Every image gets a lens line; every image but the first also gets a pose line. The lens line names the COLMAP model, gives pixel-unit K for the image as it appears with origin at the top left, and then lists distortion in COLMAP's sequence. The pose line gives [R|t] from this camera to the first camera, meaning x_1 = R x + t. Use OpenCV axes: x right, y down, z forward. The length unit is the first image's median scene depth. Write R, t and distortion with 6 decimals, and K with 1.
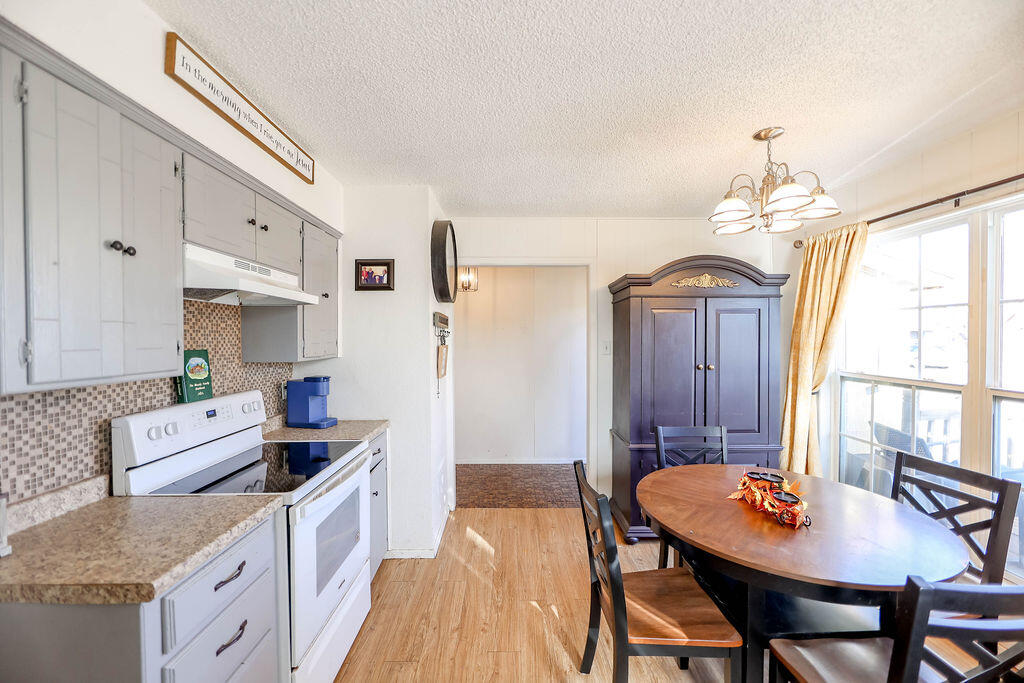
lens RADIAL K [[407.4, 0, 507.6], [0, 407.4, 343.4], [0, 0, 1]] dist [-0.016250, 0.003048]
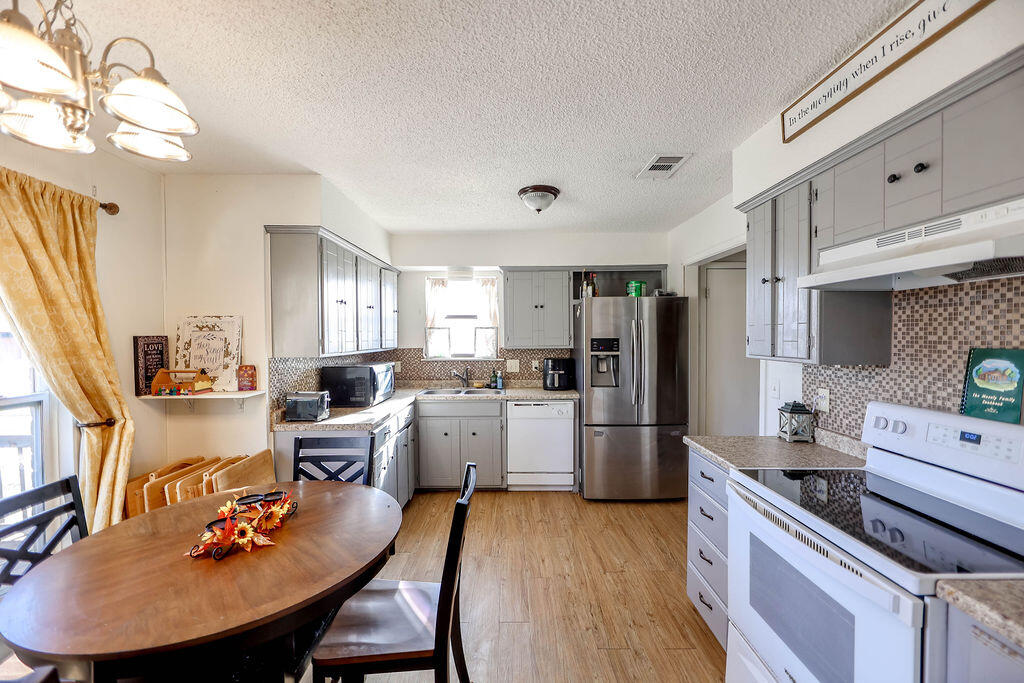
lens RADIAL K [[404.1, 0, 520.8], [0, 404.1, 342.0], [0, 0, 1]] dist [-0.013475, 0.000417]
pose [[-0.999459, 0.009686, -0.031433, 0.083997], [0.008891, 0.999639, 0.025343, -0.020142], [0.031667, 0.025050, -0.999185, 1.658264]]
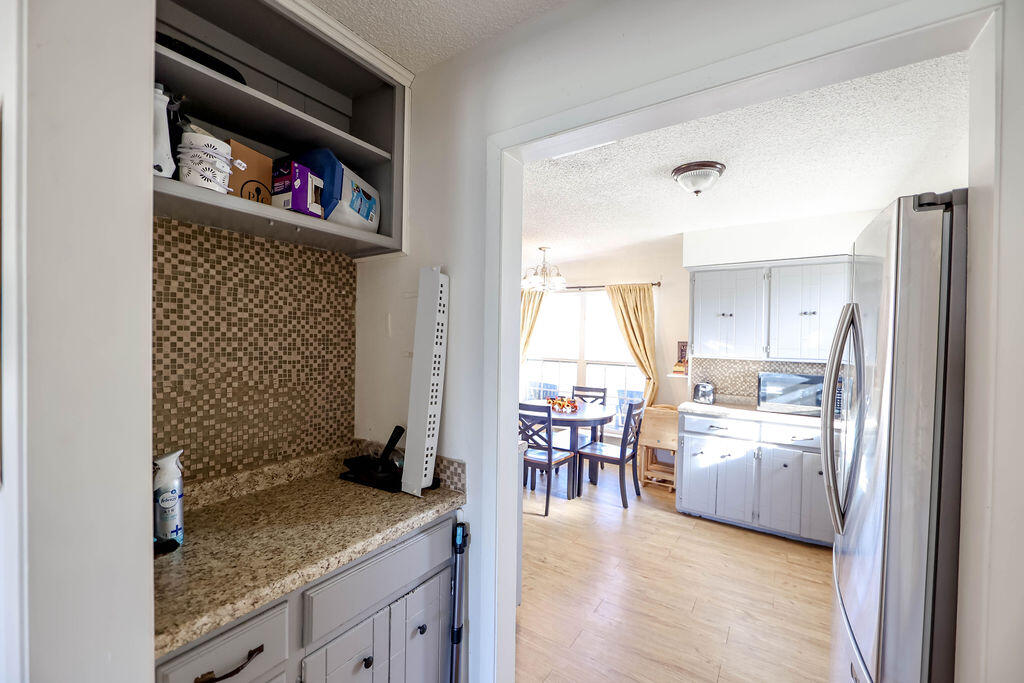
lens RADIAL K [[404.1, 0, 520.8], [0, 404.1, 342.0], [0, 0, 1]] dist [-0.013475, 0.000417]
pose [[0.541401, 0.008700, 0.840720, -1.388369], [-0.014190, 0.999899, -0.001209, 0.001718], [-0.840645, -0.011275, 0.541469, -0.108317]]
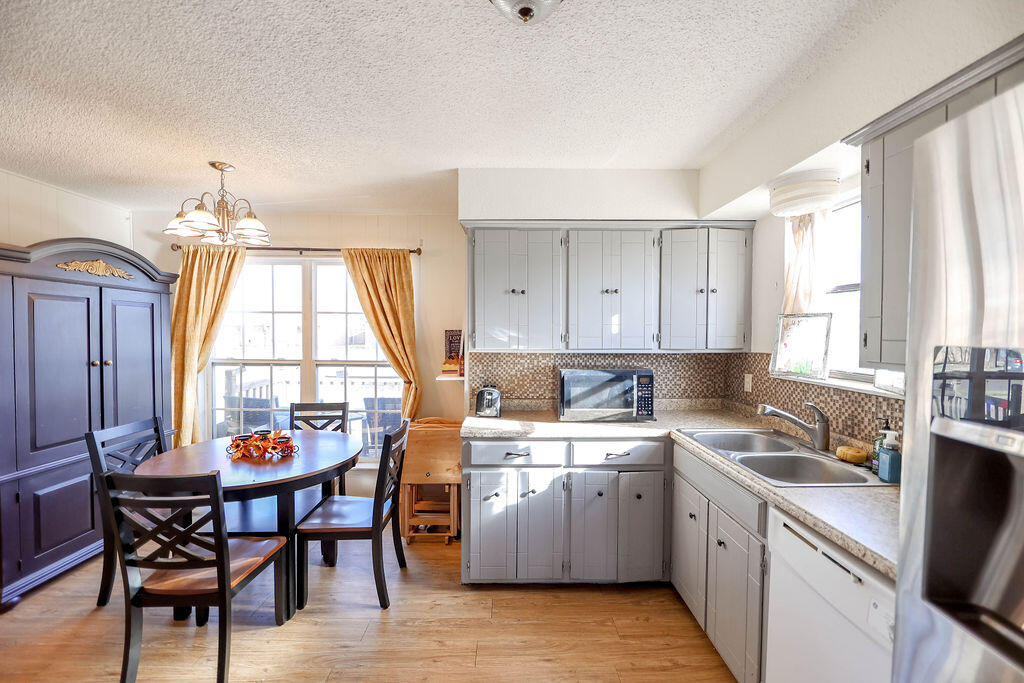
lens RADIAL K [[407.4, 0, 507.6], [0, 407.4, 343.4], [0, 0, 1]] dist [-0.016250, 0.003048]
pose [[-0.005299, -0.023206, 0.999717, -0.655556], [0.007353, 0.999703, 0.023245, 0.000596], [-0.999959, 0.007474, -0.005127, 0.146221]]
